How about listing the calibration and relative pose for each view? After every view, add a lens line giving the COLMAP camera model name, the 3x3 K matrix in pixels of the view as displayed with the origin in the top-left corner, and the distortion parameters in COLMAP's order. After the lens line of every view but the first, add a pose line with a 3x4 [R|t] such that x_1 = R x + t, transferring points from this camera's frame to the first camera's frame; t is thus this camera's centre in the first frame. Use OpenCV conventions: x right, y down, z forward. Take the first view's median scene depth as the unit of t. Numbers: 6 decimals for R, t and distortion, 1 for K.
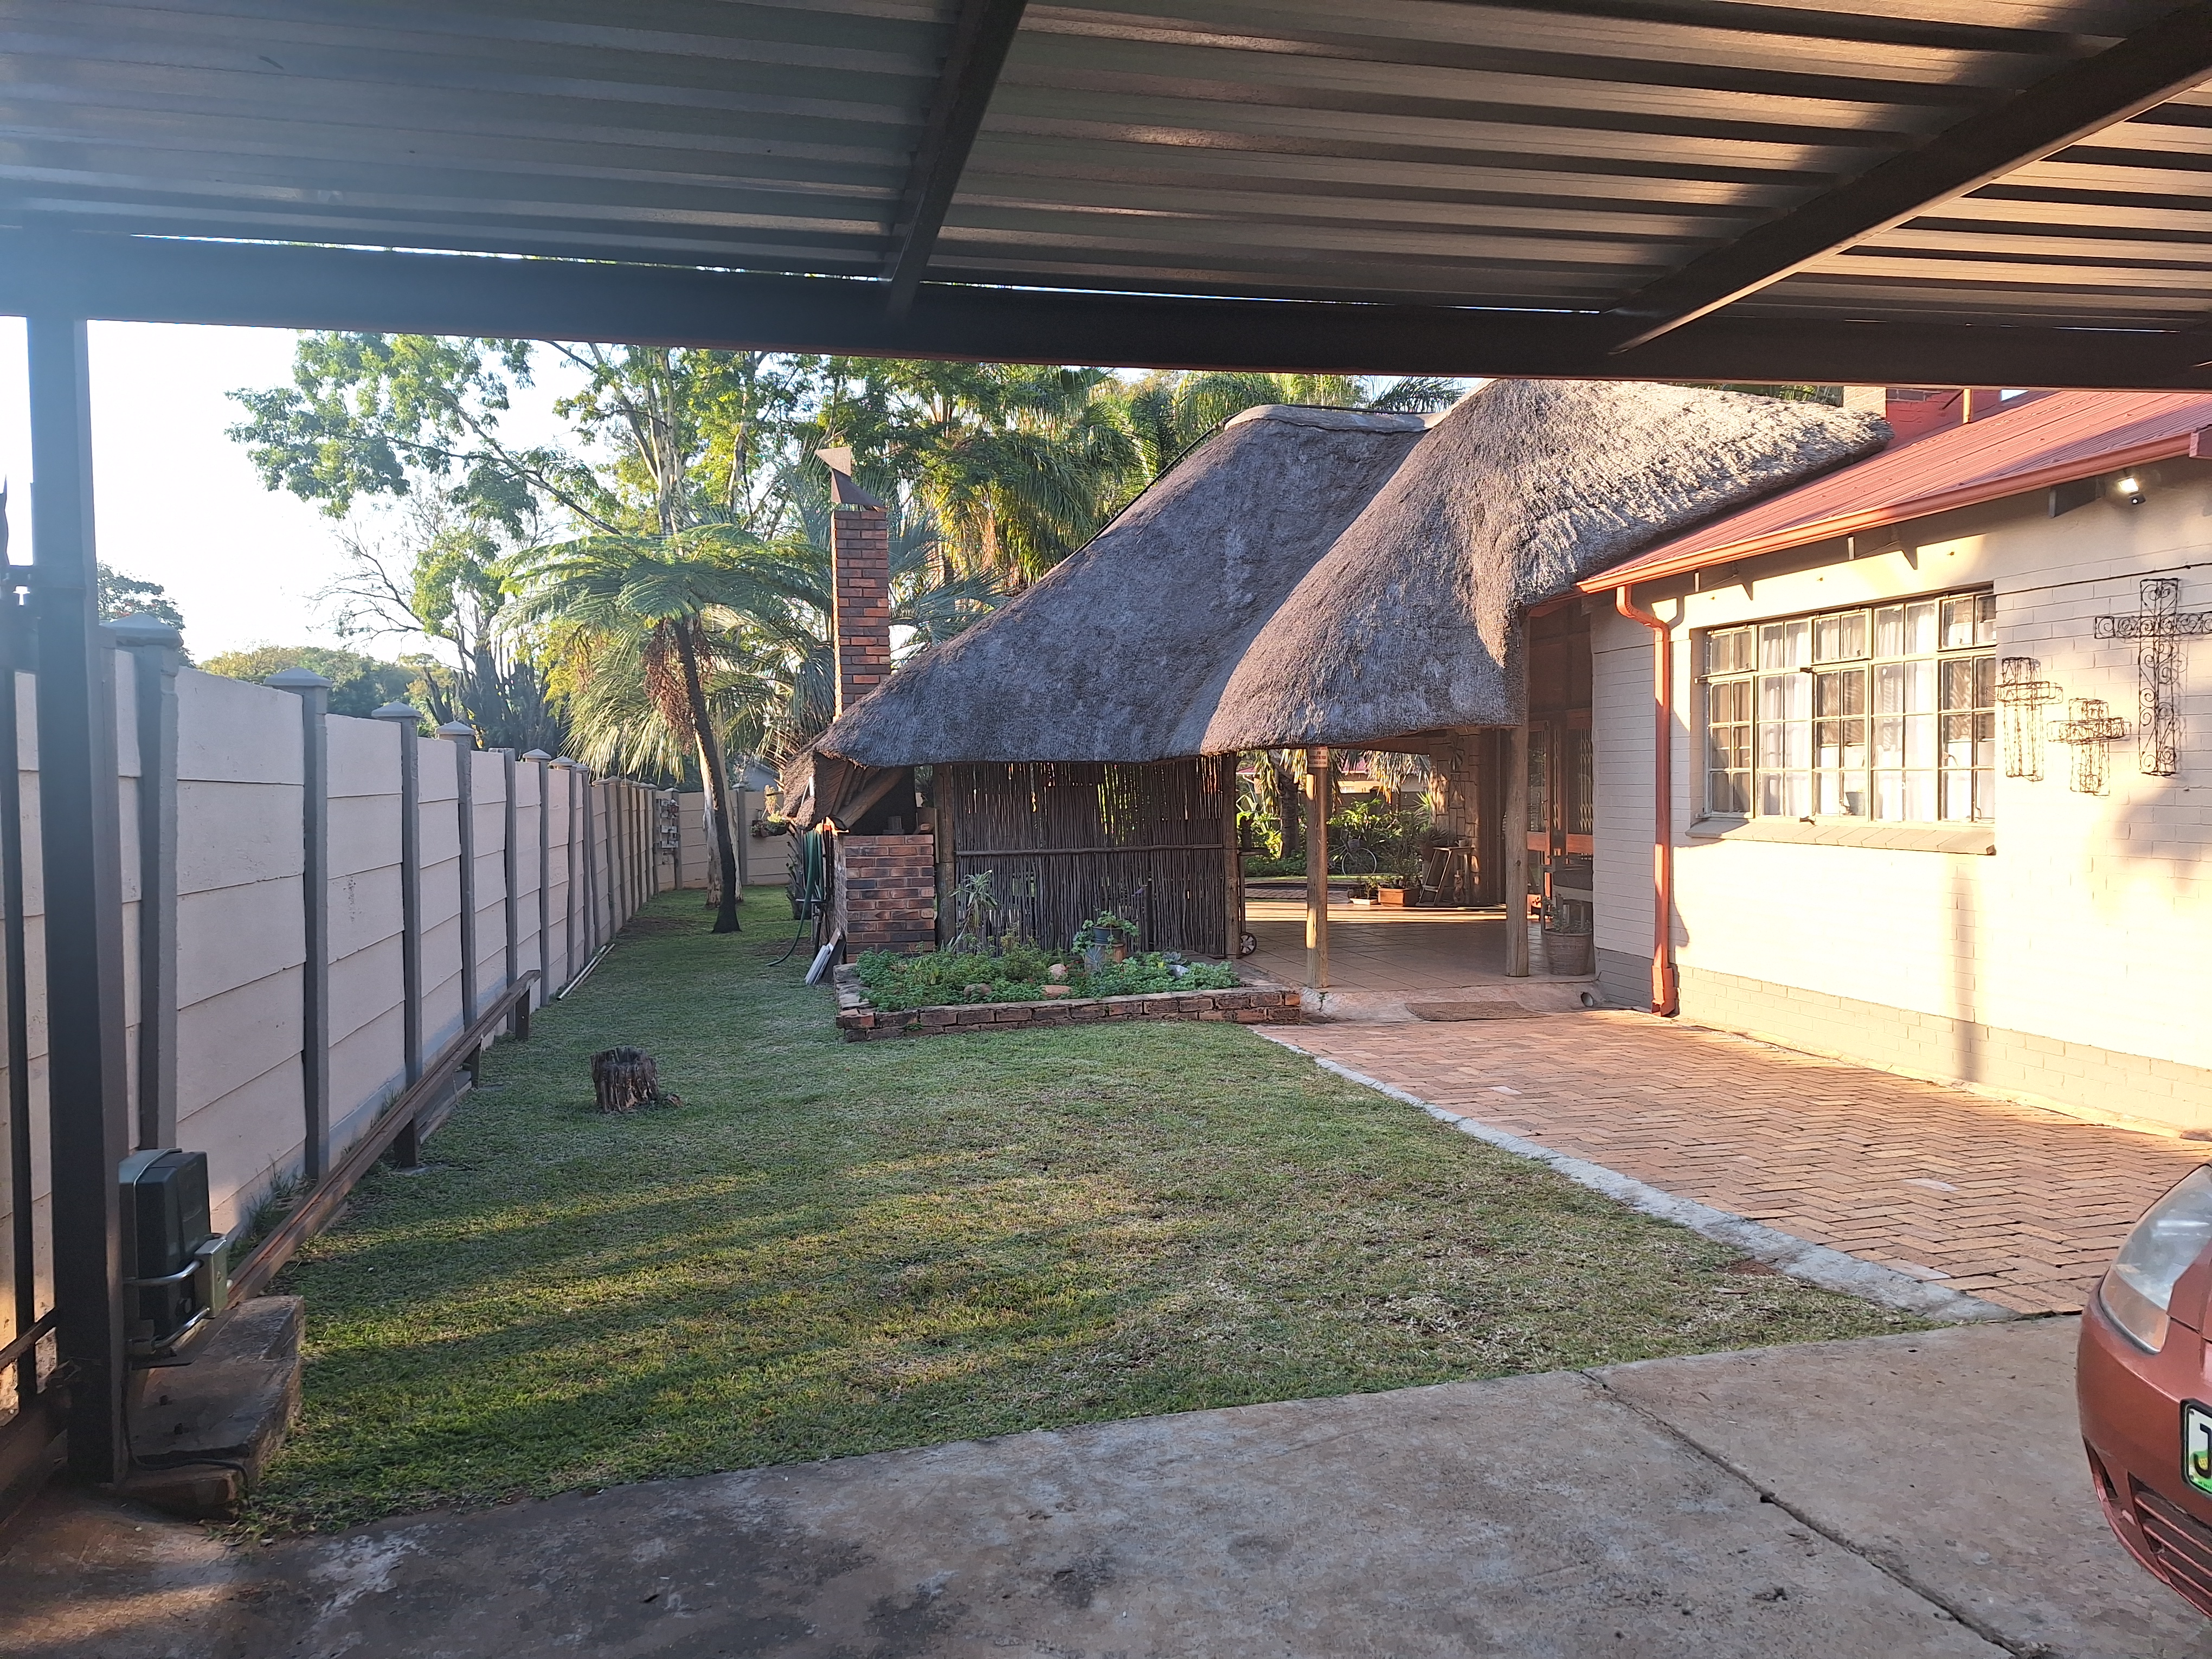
lens RADIAL K [[1451.9, 0, 1097.6], [0, 1451.9, 786.9], [0, 0, 1]] dist [0.128182, -0.152855]
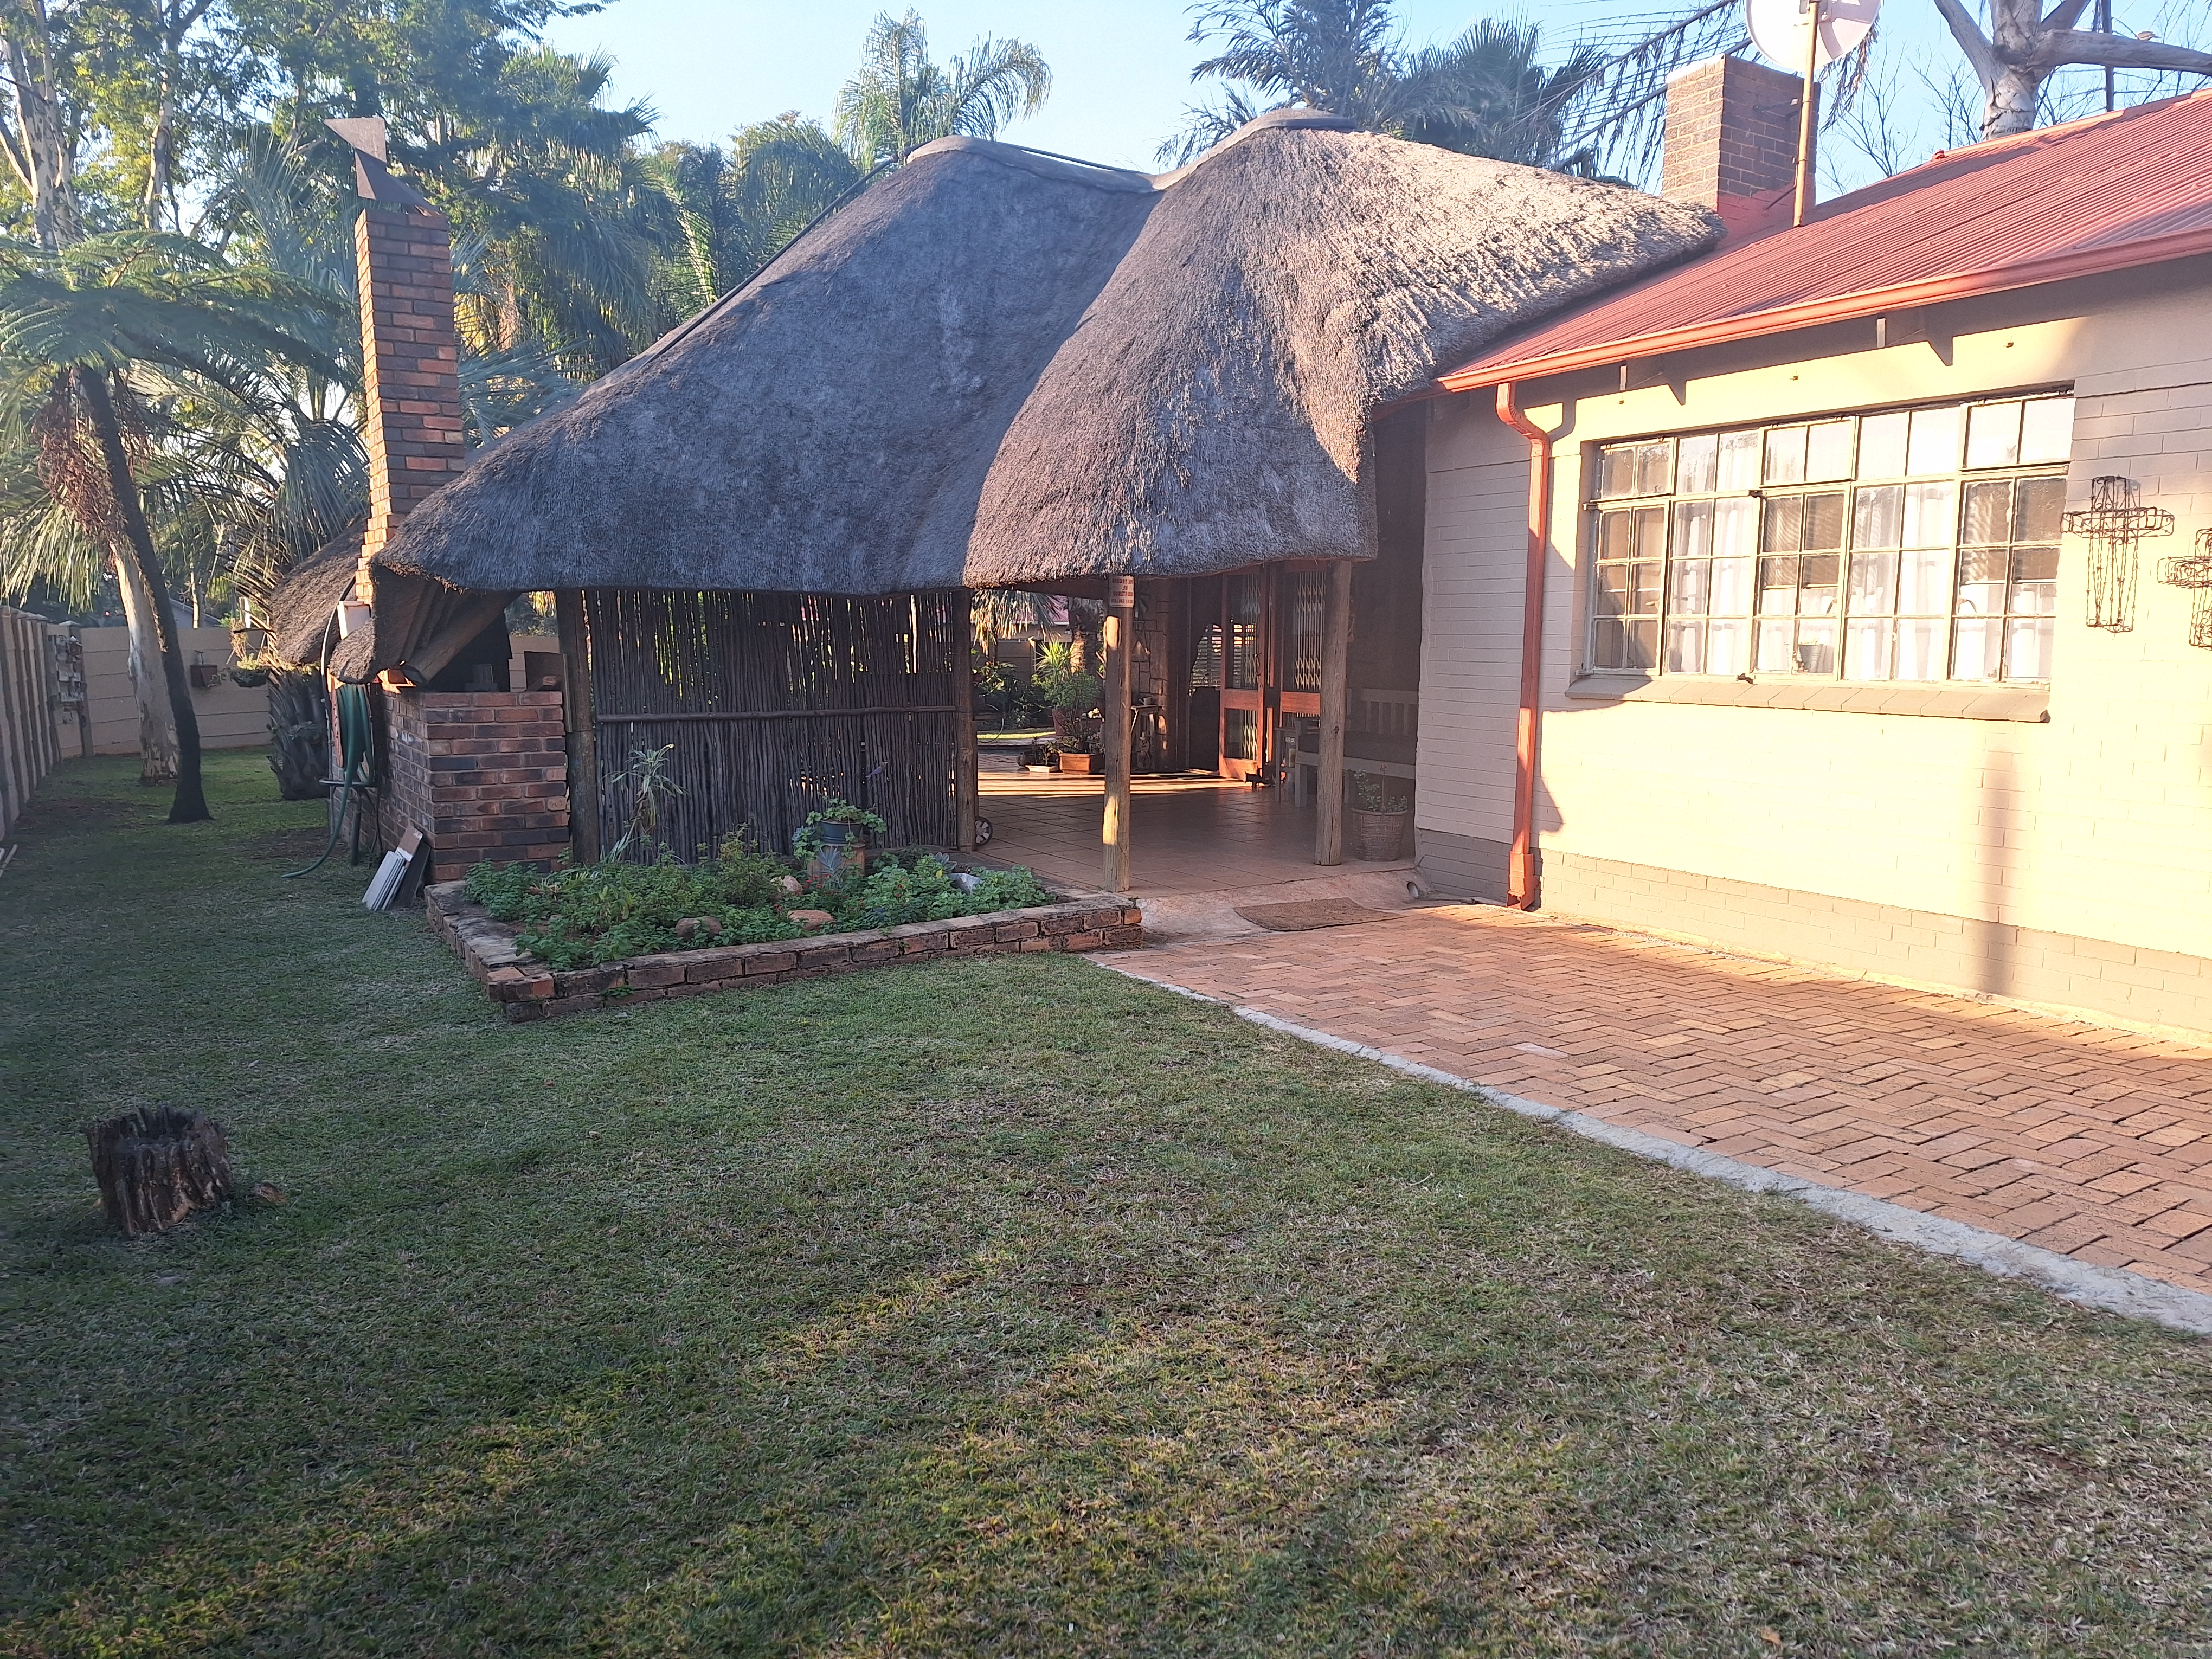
lens RADIAL K [[1529.7, 0, 1125.7], [0, 1529.7, 809.2], [0, 0, 1]] dist [0.109504, -0.137401]
pose [[0.949348, -0.021438, 0.313494, -0.093946], [-0.013895, 0.993830, 0.110041, 0.003471], [-0.313918, -0.108823, 0.943193, 0.215283]]
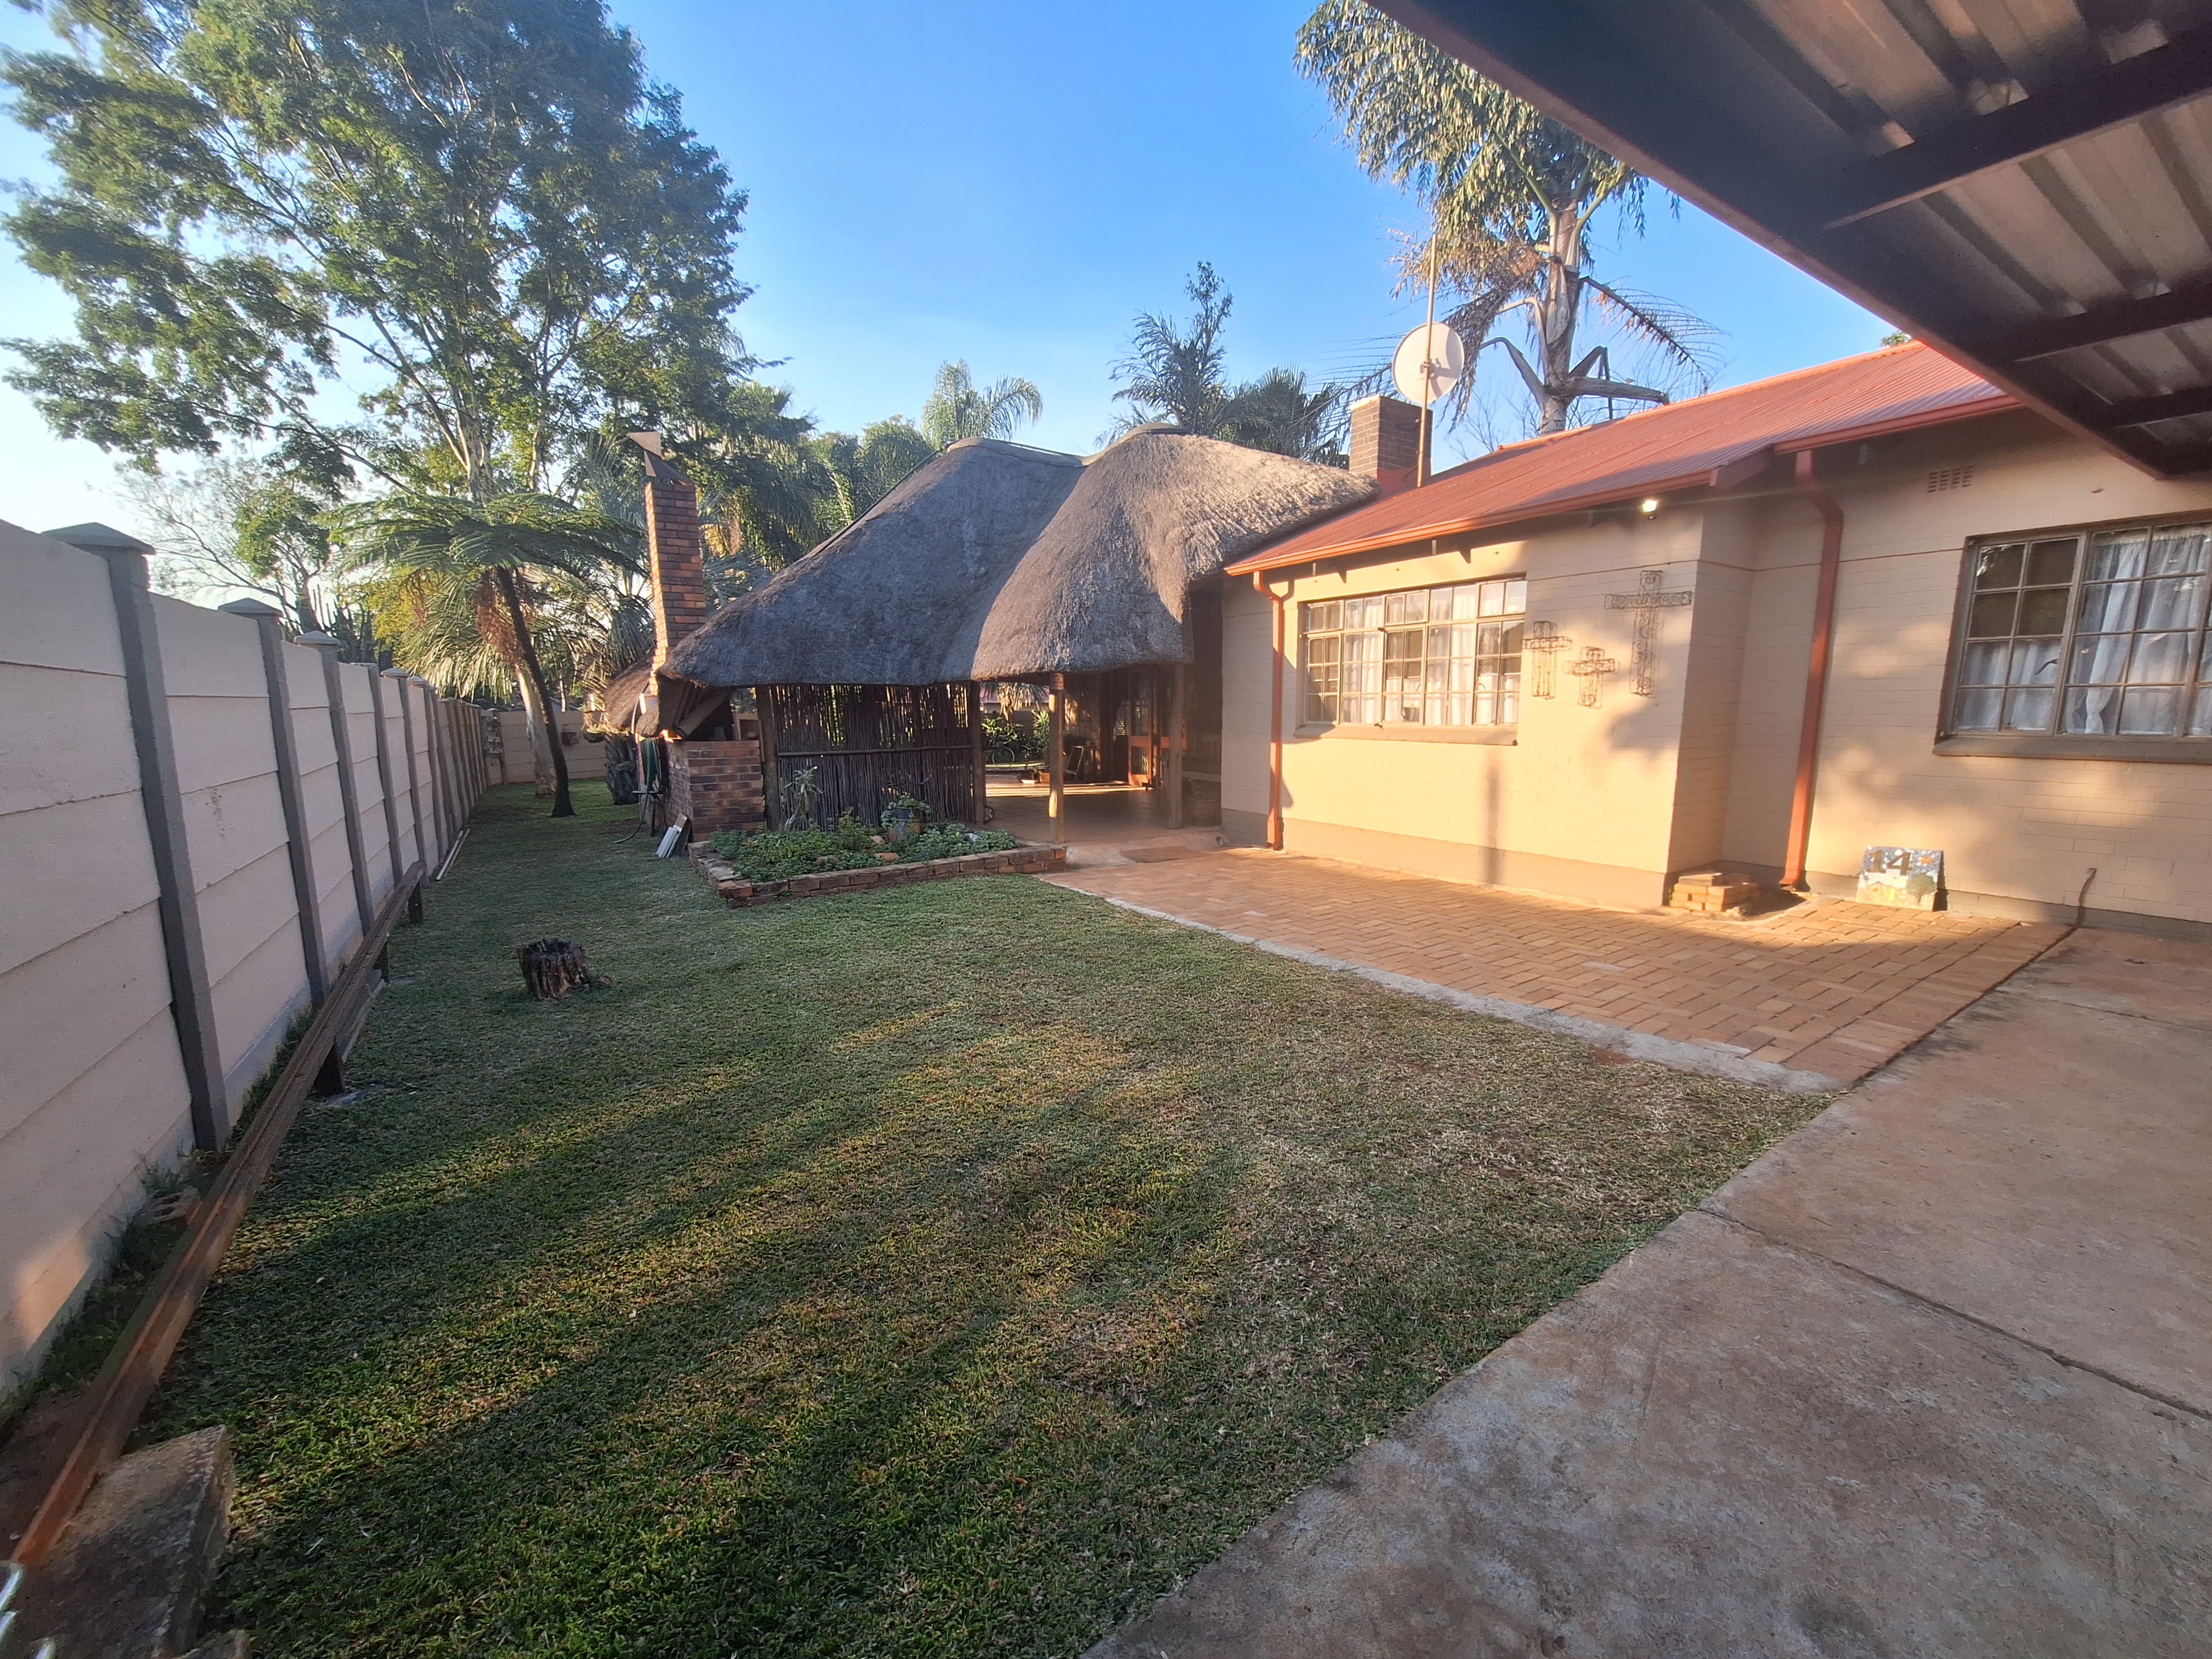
lens RADIAL K [[875.5, 0, 1113.7], [0, 875.5, 825.3], [0, 0, 1]] dist [-0.008711, 0.005630]
pose [[0.941612, -0.040468, 0.334258, -0.081506], [-0.003204, 0.991629, 0.129080, 0.006469], [-0.336684, -0.122614, 0.933601, 0.156337]]
